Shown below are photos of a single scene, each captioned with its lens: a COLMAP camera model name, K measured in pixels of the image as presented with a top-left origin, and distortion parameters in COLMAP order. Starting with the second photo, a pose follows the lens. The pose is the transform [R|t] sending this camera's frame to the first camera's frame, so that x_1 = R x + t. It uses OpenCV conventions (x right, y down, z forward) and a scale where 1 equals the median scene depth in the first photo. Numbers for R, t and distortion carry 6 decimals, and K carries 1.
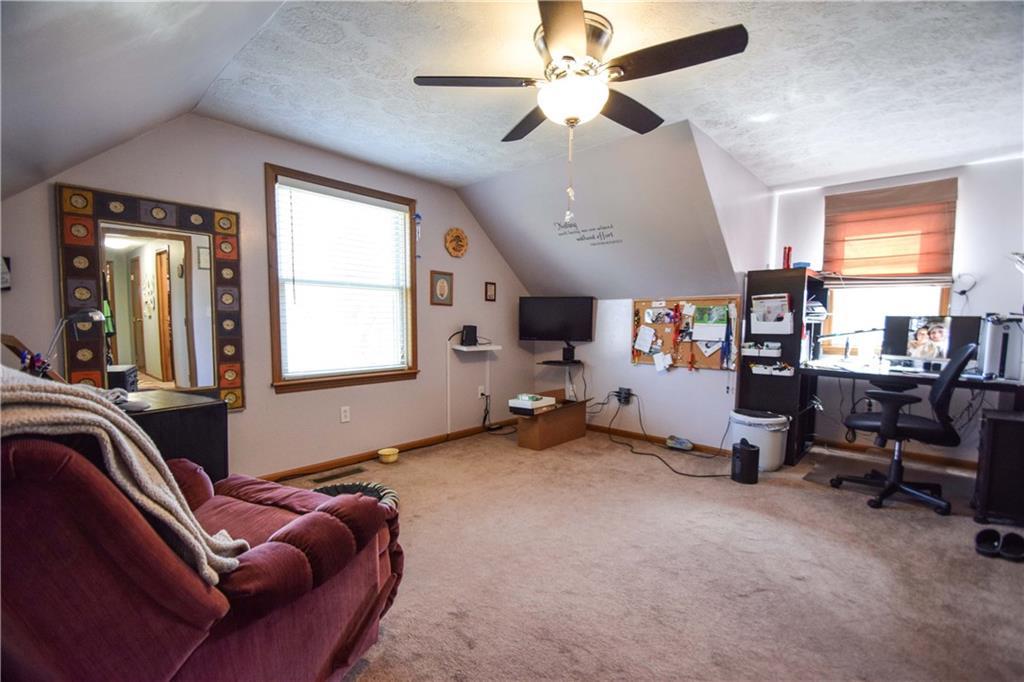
lens RADIAL K [[448.3, 0, 513.6], [0, 448.3, 357.4], [0, 0, 1]] dist [0.018783, -0.019139]
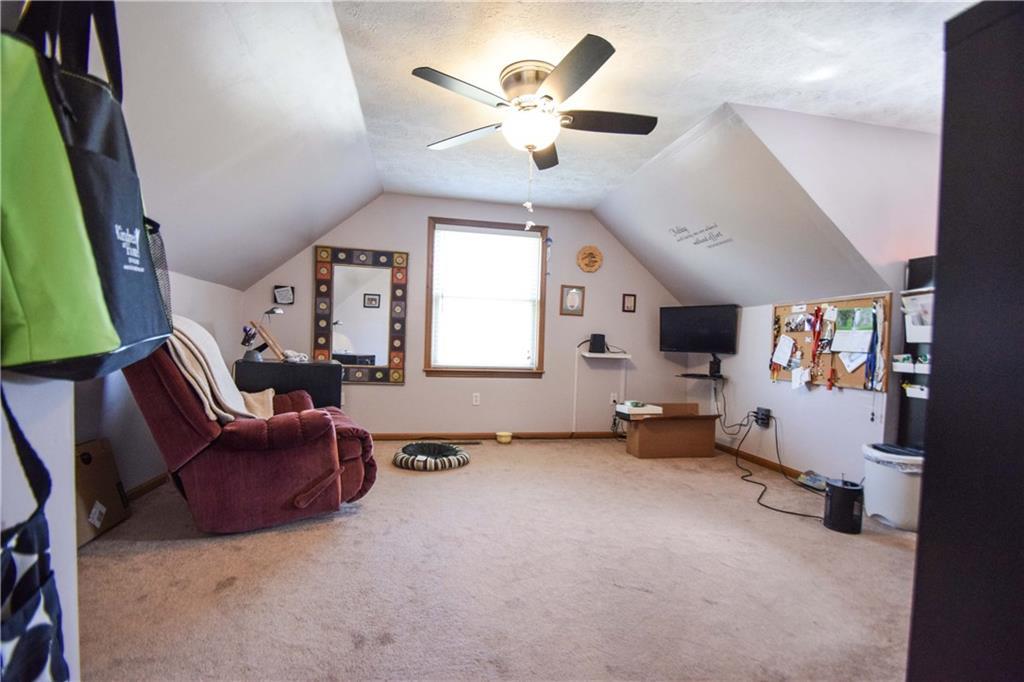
lens RADIAL K [[448.3, 0, 513.6], [0, 448.3, 357.4], [0, 0, 1]] dist [0.018783, -0.019139]
pose [[0.800906, 0.036343, -0.597686, 0.430595], [-0.072096, 0.996748, -0.036001, 0.042339], [0.594434, 0.071924, 0.800921, 0.024854]]
